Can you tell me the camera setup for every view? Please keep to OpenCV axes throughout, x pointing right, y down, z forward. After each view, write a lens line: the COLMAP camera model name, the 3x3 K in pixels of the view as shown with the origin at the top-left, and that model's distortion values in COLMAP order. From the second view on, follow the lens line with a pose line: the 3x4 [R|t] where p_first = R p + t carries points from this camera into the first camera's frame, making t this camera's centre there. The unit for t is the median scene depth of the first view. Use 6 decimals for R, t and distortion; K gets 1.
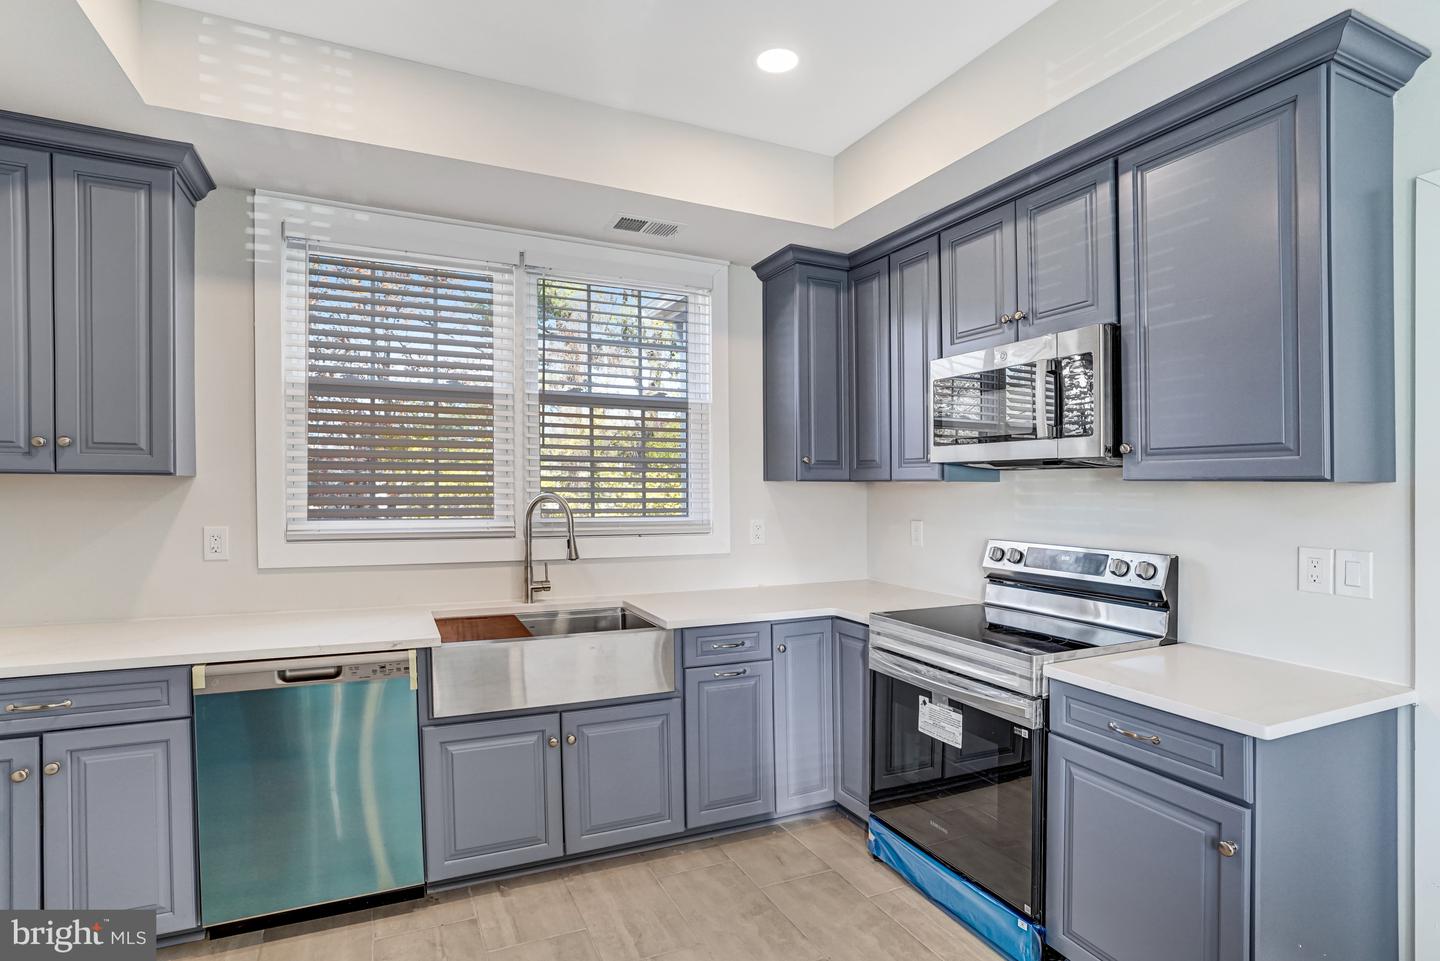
lens RADIAL K [[731.2, 0, 713.9], [0, 731.2, 485.2], [0, 0, 1]] dist [-0.079775, 0.038728]
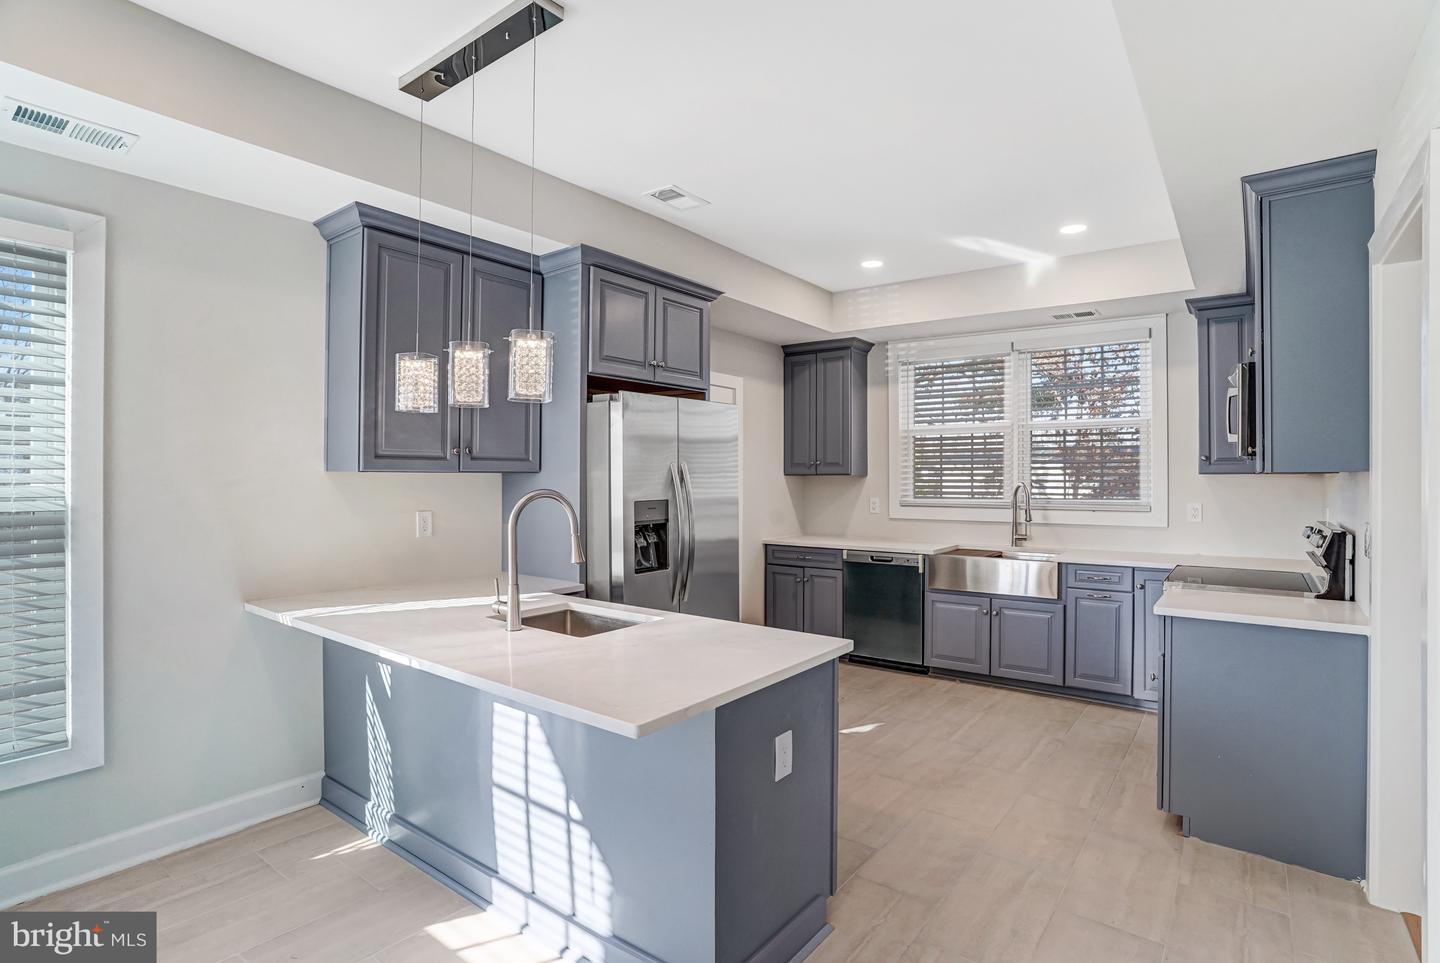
lens RADIAL K [[690.4, 0, 728.8], [0, 690.4, 475.4], [0, 0, 1]] dist [-0.076212, 0.029871]
pose [[0.476270, -0.009210, -0.879251, 0.955947], [0.002073, 0.999954, -0.009351, 0.007196], [0.879297, 0.002631, 0.476267, -0.420796]]
